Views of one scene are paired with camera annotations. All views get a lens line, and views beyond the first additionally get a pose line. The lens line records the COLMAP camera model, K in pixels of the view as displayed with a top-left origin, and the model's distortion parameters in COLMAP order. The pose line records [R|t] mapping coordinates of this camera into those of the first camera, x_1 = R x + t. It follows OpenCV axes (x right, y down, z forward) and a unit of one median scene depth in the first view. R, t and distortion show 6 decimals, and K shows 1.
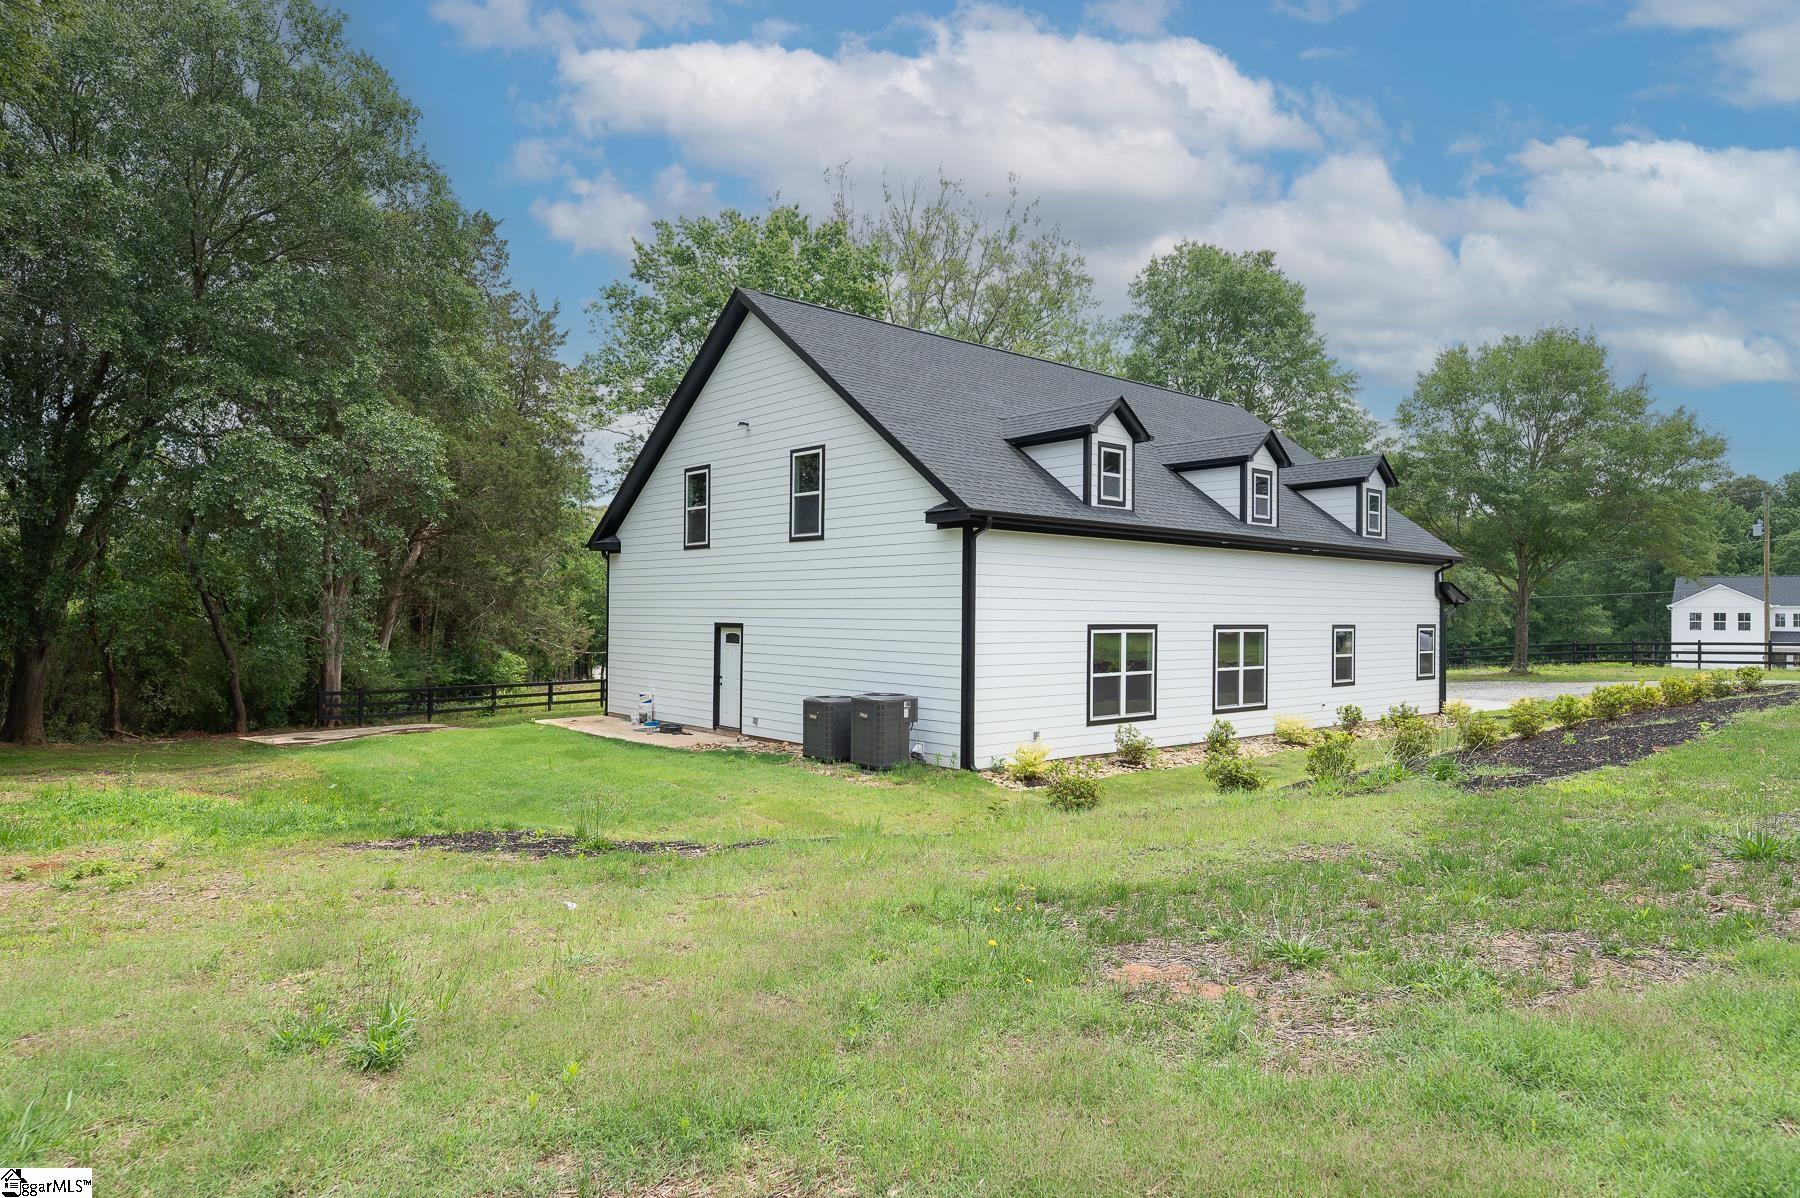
lens RADIAL K [[1089.0, 0, 900.0], [0, 1089.0, 599.0], [0, 0, 1]] dist [0.000103, 0.000269]
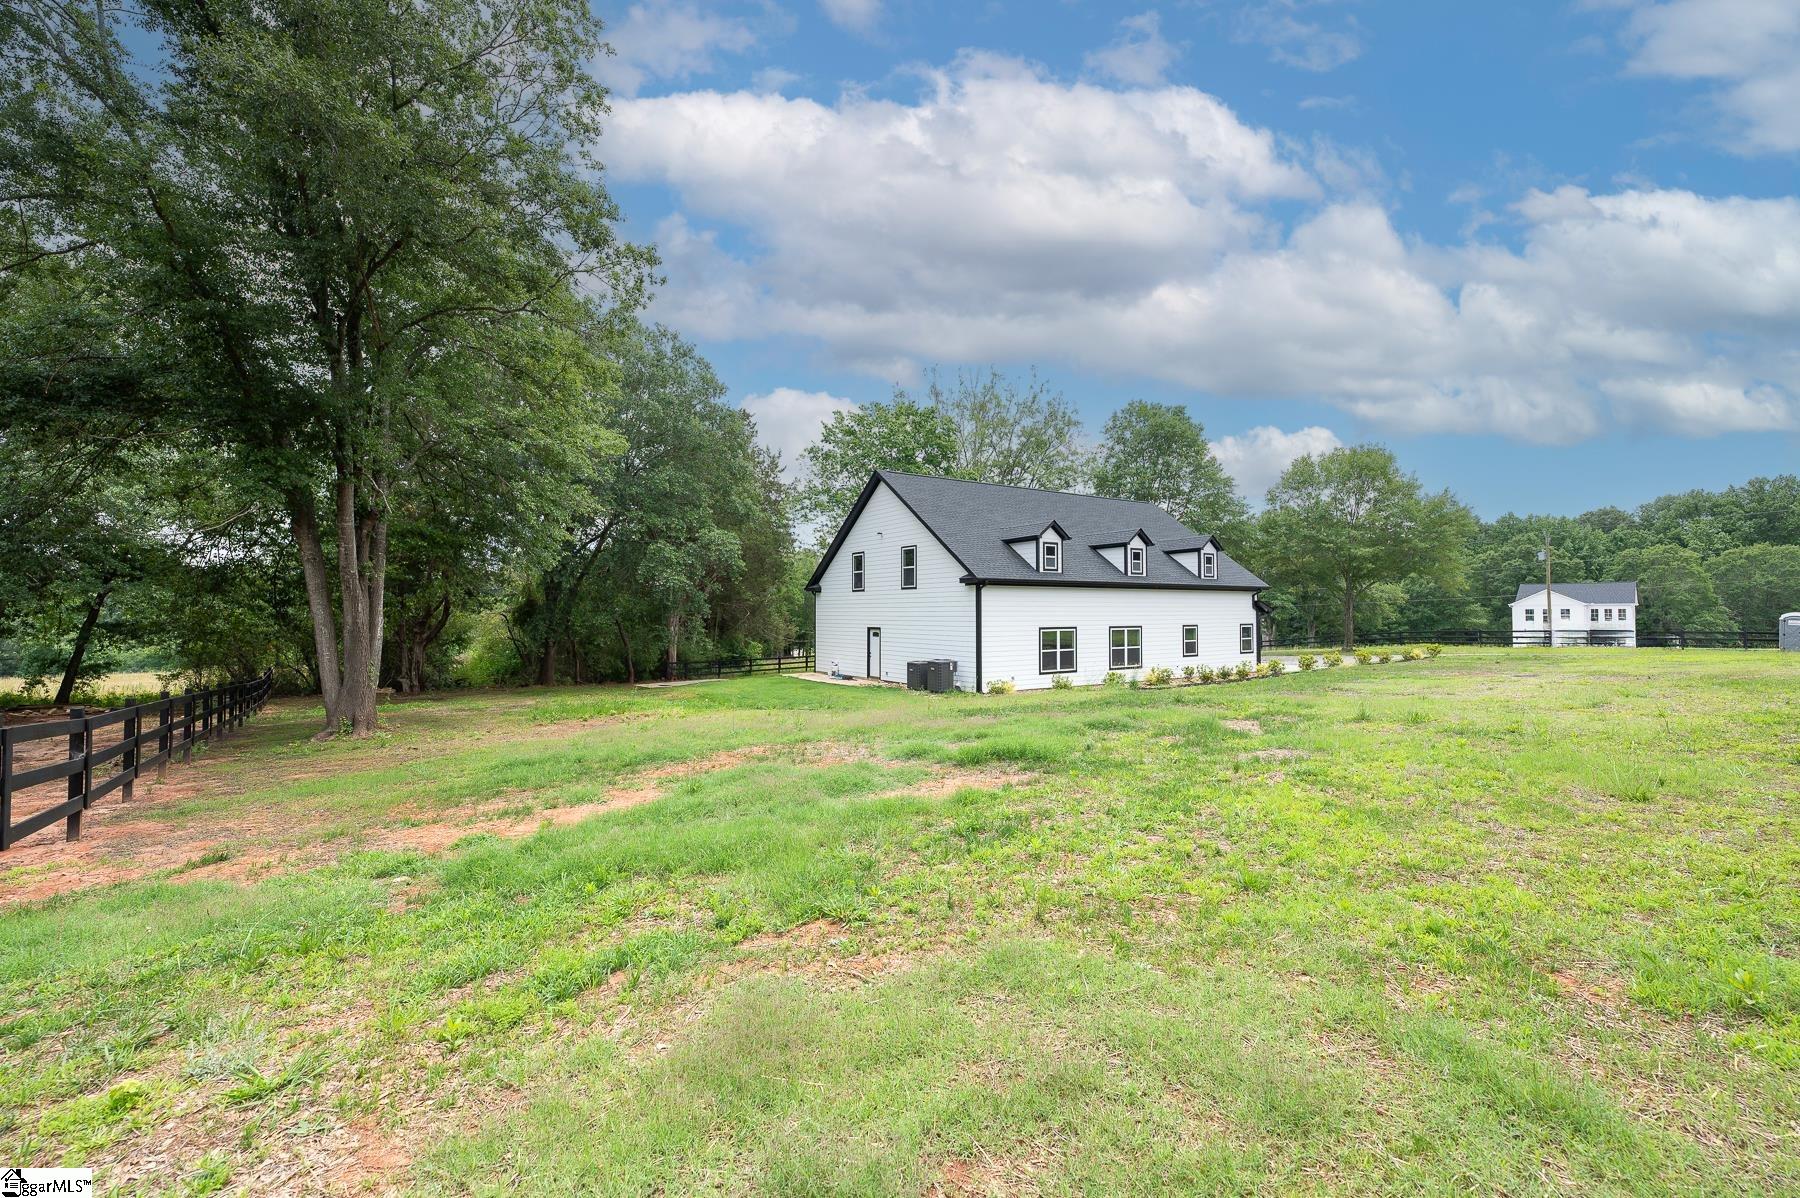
lens RADIAL K [[736.9, 0, 903.0], [0, 736.9, 603.0], [0, 0, 1]] dist [0.002862, -0.000271]
pose [[0.992737, -0.012261, -0.119674, 0.065892], [0.012180, 0.999925, -0.001409, -0.020911], [0.119683, -0.000059, 0.992812, -0.383723]]
